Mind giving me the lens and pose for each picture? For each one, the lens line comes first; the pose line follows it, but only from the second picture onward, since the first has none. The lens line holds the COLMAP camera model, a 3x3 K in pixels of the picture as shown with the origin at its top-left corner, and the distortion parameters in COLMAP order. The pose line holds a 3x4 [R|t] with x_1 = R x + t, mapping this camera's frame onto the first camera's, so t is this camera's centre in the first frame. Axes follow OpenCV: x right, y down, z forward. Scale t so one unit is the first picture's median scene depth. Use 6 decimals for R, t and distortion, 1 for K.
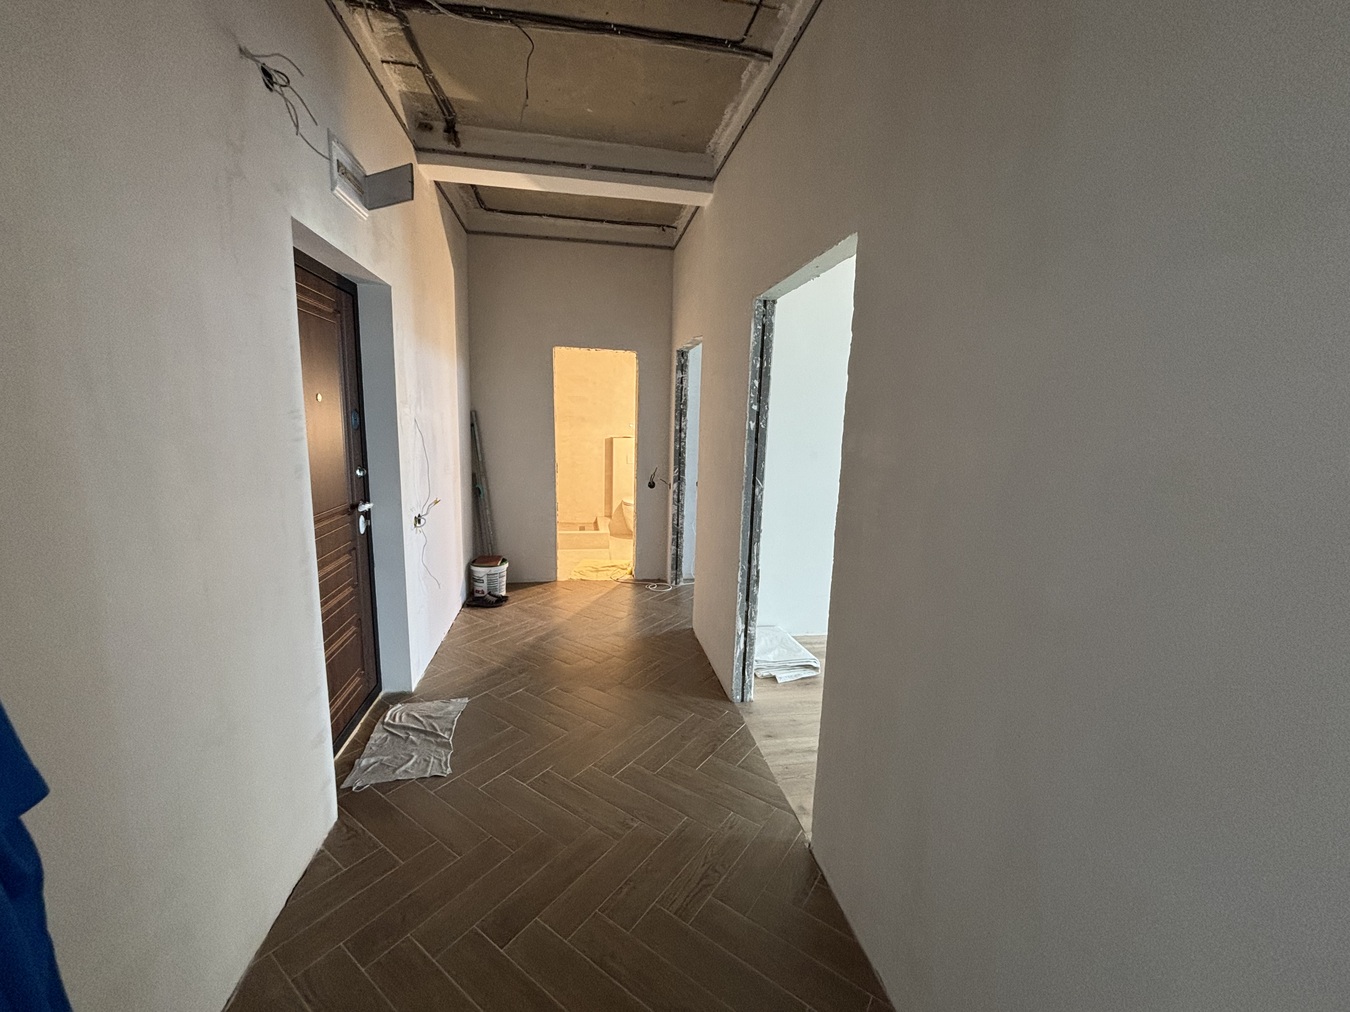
lens RADIAL K [[545.9, 0, 673.5], [0, 545.9, 508.4], [0, 0, 1]] dist [-0.003229, 0.001717]
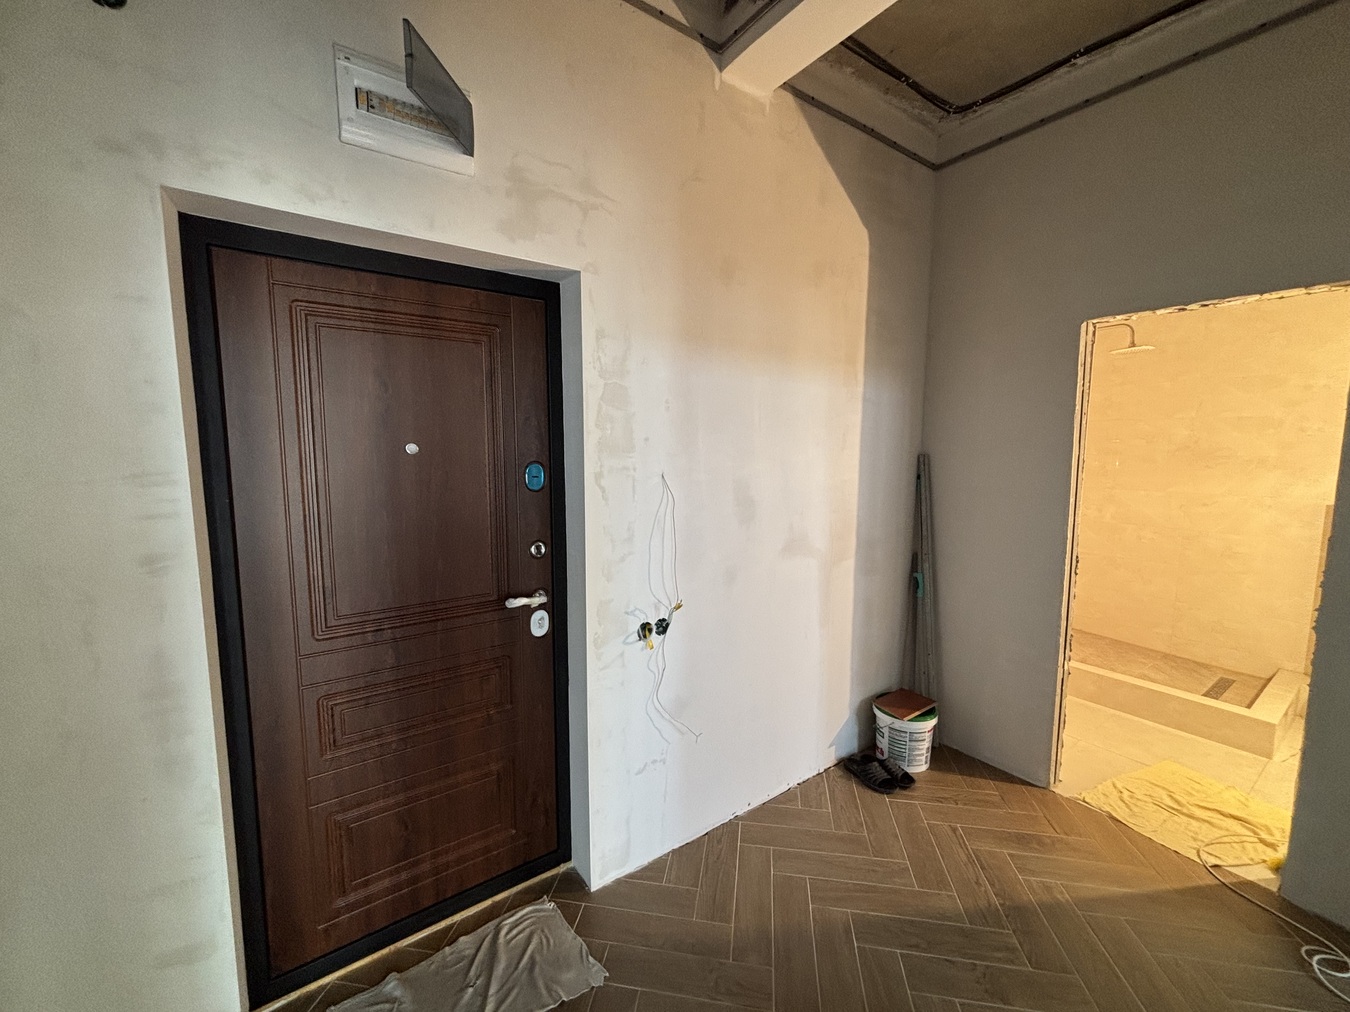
lens RADIAL K [[545.9, 0, 673.7], [0, 545.9, 504.5], [0, 0, 1]] dist [-0.003229, 0.001717]
pose [[0.430202, 0.069141, -0.900081, 0.104797], [-0.138551, 0.990306, 0.009851, -0.127785], [0.892037, 0.120469, 0.435612, 0.696585]]
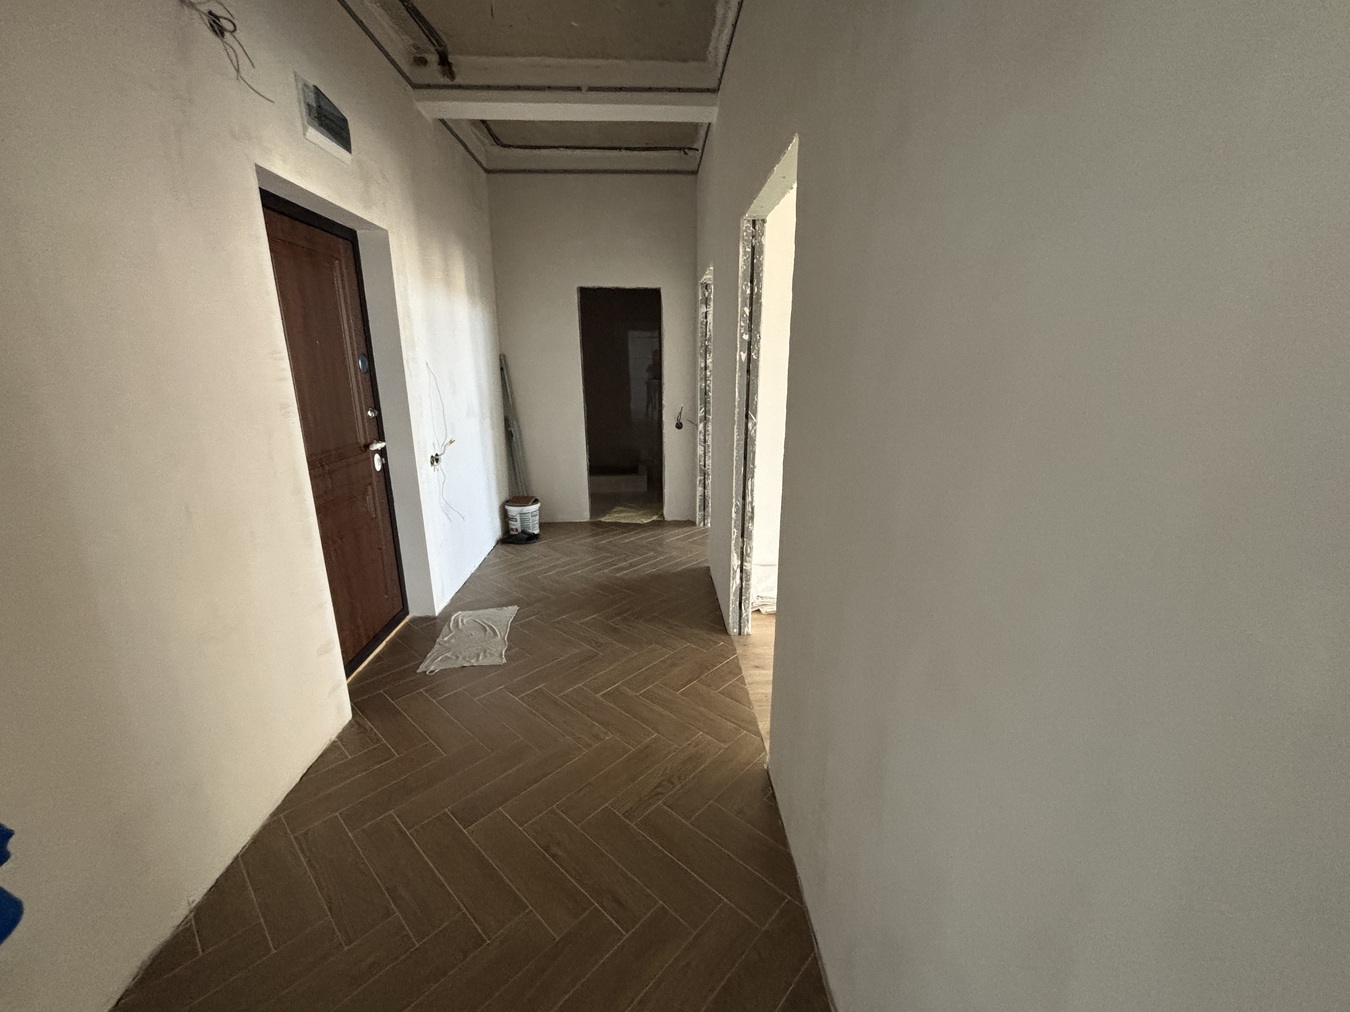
lens RADIAL K [[548.6, 0, 672.9], [0, 548.6, 508.2], [0, 0, 1]] dist [0.002580, -0.001723]
pose [[0.990837, 0.003124, -0.135029, 0.130902], [0.009670, 0.995526, 0.093994, 0.019845], [0.134719, -0.094439, 0.986373, -0.002630]]
